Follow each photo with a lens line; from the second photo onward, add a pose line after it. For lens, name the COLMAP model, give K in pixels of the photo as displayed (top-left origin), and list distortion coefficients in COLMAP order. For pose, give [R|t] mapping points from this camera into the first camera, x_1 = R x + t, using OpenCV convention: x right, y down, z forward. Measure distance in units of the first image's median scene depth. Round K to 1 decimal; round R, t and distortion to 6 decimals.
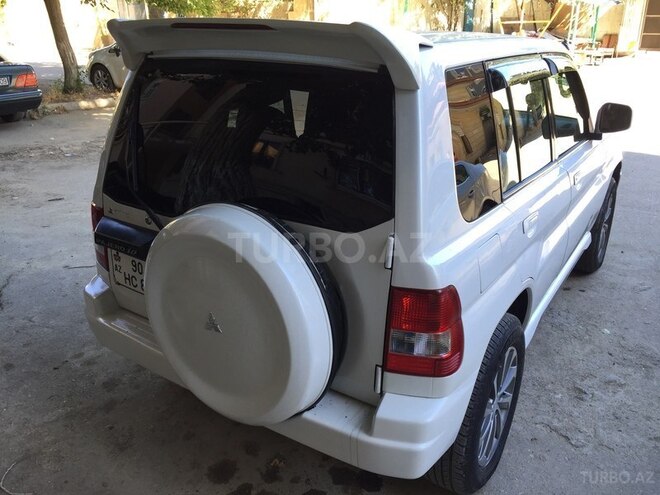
lens RADIAL K [[564.9, 0, 328.3], [0, 564.9, 248.2], [0, 0, 1]] dist [0.062149, -0.069440]
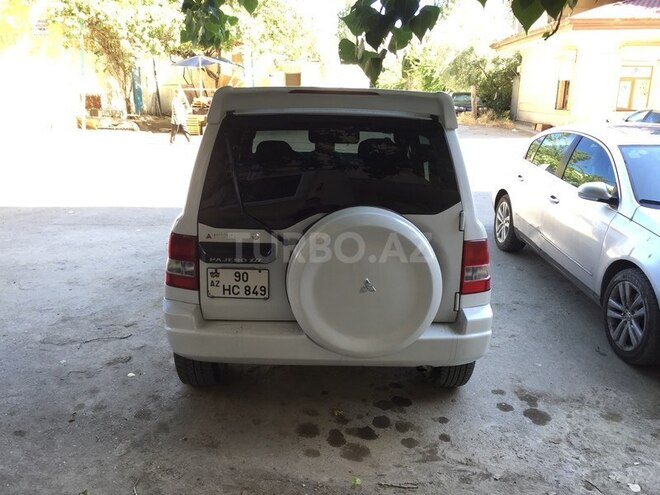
lens RADIAL K [[564.9, 0, 330.5], [0, 564.9, 248.9], [0, 0, 1]] dist [0.062149, -0.069440]
pose [[0.820513, -0.135658, 0.555298, -0.737368], [0.191602, 0.980505, -0.043578, 0.055984], [-0.538560, 0.142152, 0.830509, -0.127059]]
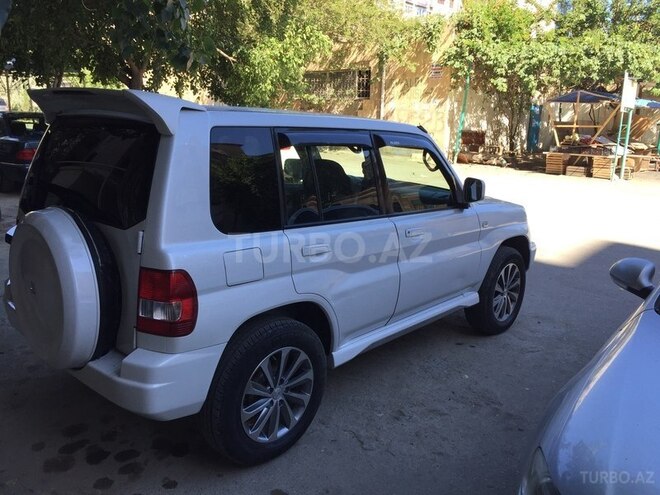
lens RADIAL K [[564.9, 0, 330.6], [0, 564.9, 247.1], [0, 0, 1]] dist [0.062149, -0.069440]
pose [[0.985363, 0.071914, -0.154558, 0.507378], [-0.095698, 0.983672, -0.152417, 0.121211], [0.141073, 0.164977, 0.976156, -0.215185]]
